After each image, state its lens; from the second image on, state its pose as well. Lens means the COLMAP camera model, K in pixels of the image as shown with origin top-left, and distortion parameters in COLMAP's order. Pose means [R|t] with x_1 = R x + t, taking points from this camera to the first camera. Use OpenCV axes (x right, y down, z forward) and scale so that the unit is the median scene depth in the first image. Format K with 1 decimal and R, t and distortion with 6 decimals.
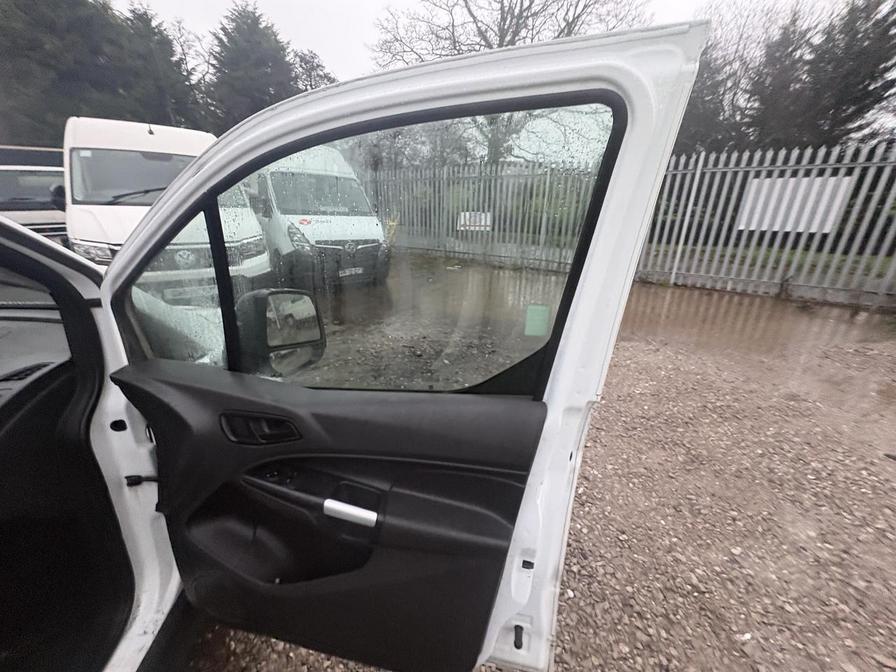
lens RADIAL K [[360.2, 0, 449.4], [0, 360.2, 336.5], [0, 0, 1]] dist [-0.000251, -0.000105]
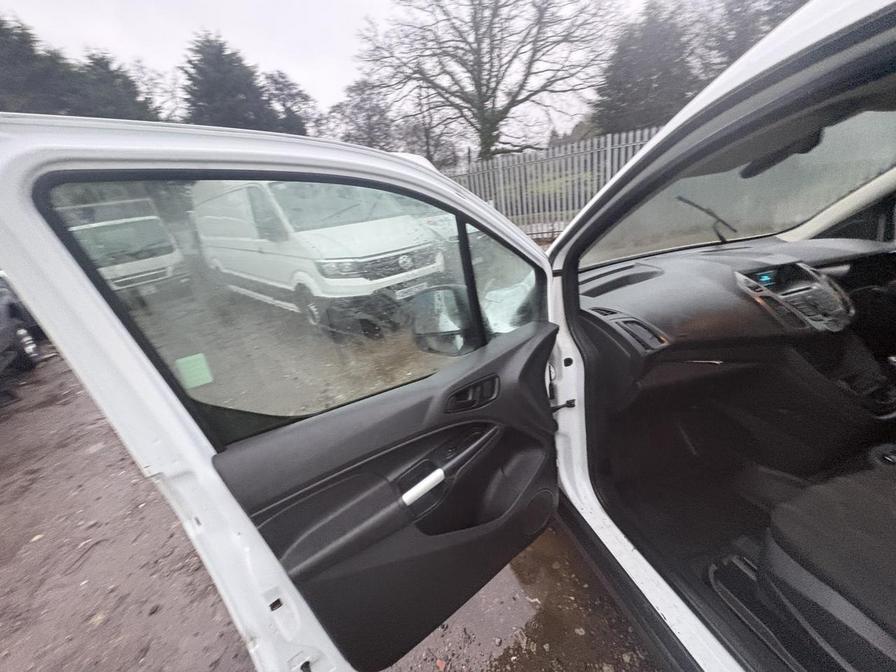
lens RADIAL K [[355.7, 0, 448.4], [0, 355.7, 336.5], [0, 0, 1]] dist [0.001022, -0.000205]
pose [[0.982778, -0.179774, 0.042757, -0.107892], [0.179202, 0.983668, 0.016878, 0.003904], [-0.045093, -0.008925, 0.998943, -0.022265]]
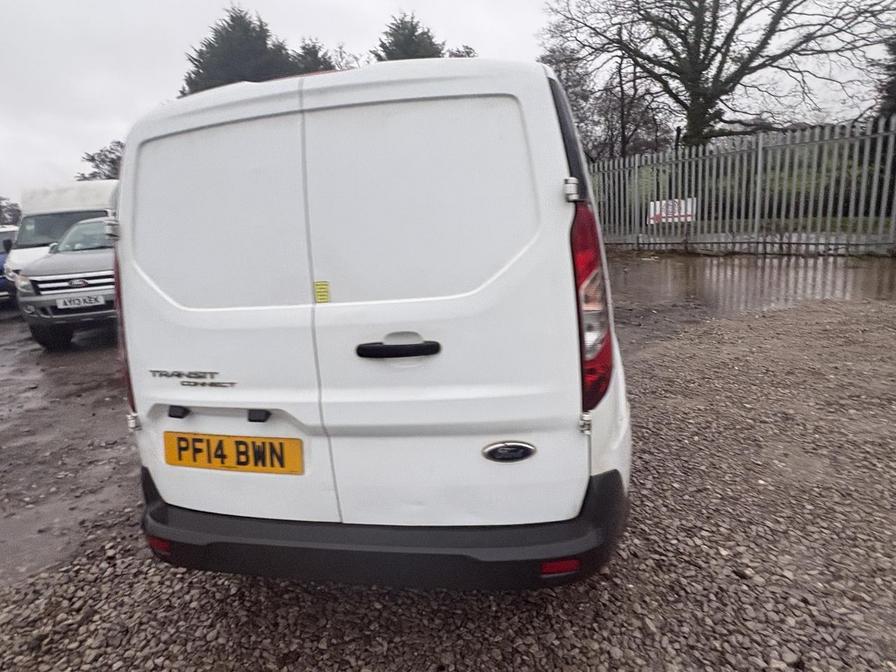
lens RADIAL K [[496.0, 0, 443.7], [0, 496.0, 331.2], [0, 0, 1]] dist [0.001024, 0.001186]
pose [[0.936338, -0.014226, -0.350811, -0.013148], [-0.021188, 0.995068, -0.096905, 0.043933], [0.350460, 0.098169, 0.931419, -0.121052]]
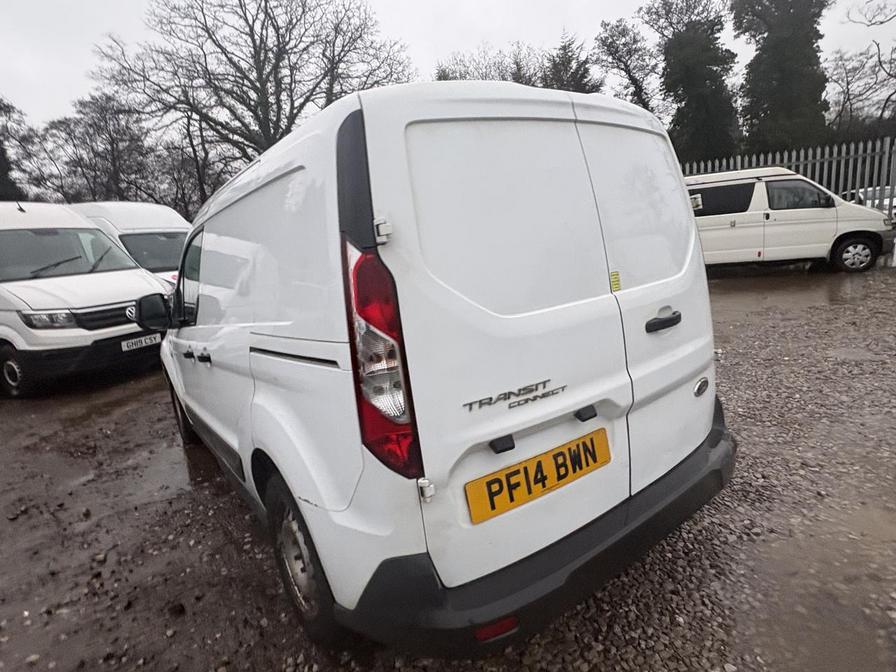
lens RADIAL K [[496.0, 0, 443.7], [0, 496.0, 331.2], [0, 0, 1]] dist [0.001024, 0.001186]
pose [[0.880598, -0.194622, 0.432052, -0.087733], [0.265155, 0.958039, -0.108873, 0.041549], [-0.392733, 0.210434, 0.895253, -0.119952]]
